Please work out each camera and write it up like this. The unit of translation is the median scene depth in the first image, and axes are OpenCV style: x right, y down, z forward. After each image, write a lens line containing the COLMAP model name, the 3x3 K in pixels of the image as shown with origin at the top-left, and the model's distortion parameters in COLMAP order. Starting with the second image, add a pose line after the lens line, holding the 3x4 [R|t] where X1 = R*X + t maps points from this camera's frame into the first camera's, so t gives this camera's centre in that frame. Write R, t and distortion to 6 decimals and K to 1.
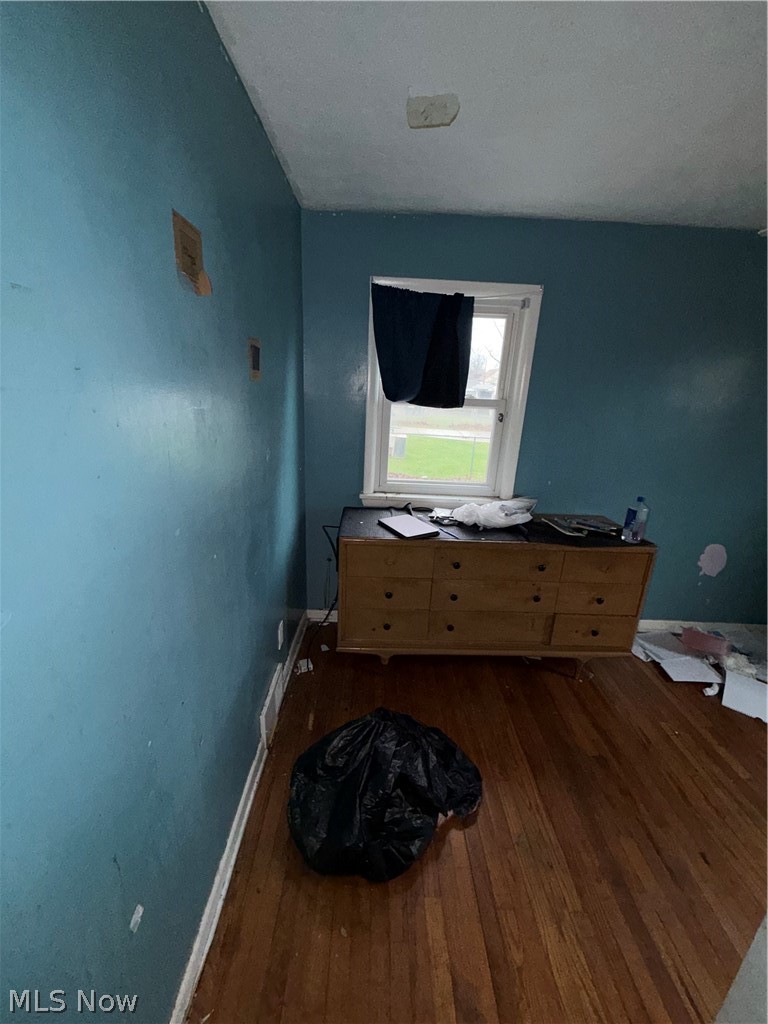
lens RADIAL K [[408.6, 0, 383.6], [0, 408.6, 509.0], [0, 0, 1]] dist [-0.000658, 0.000178]
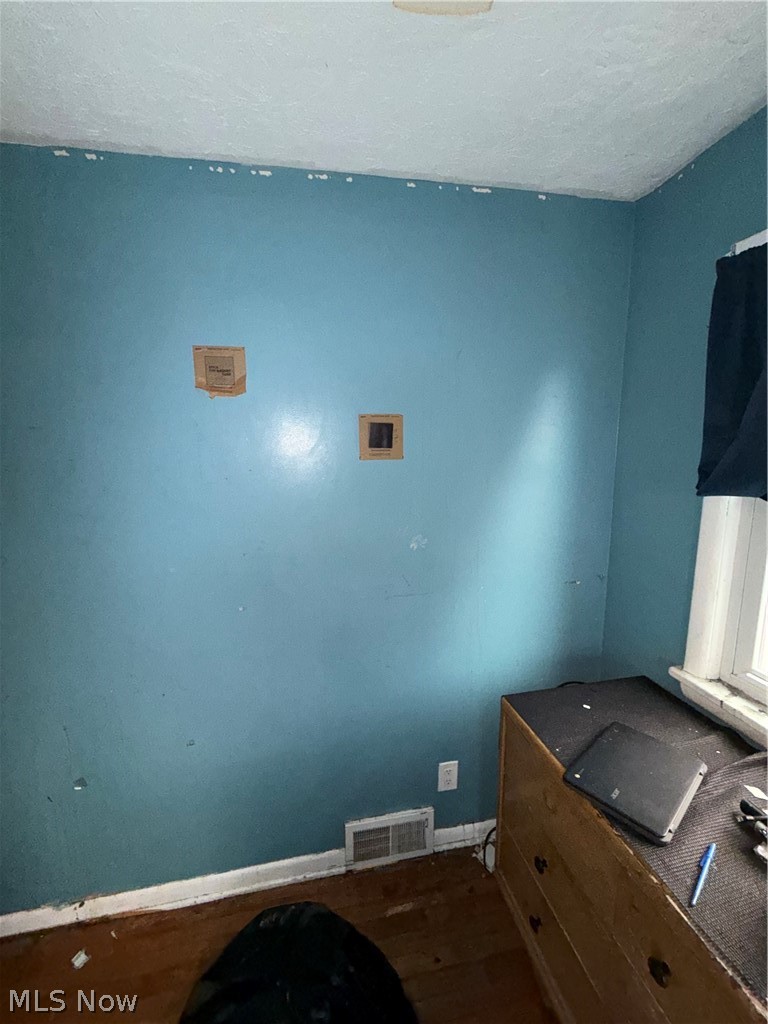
lens RADIAL K [[408.6, 0, 383.6], [0, 408.6, 509.0], [0, 0, 1]] dist [-0.000658, 0.000178]
pose [[0.160176, 0.105804, -0.981402, 0.406405], [-0.268399, 0.961447, 0.059847, -0.178413], [0.949898, 0.253821, 0.182399, 0.586017]]
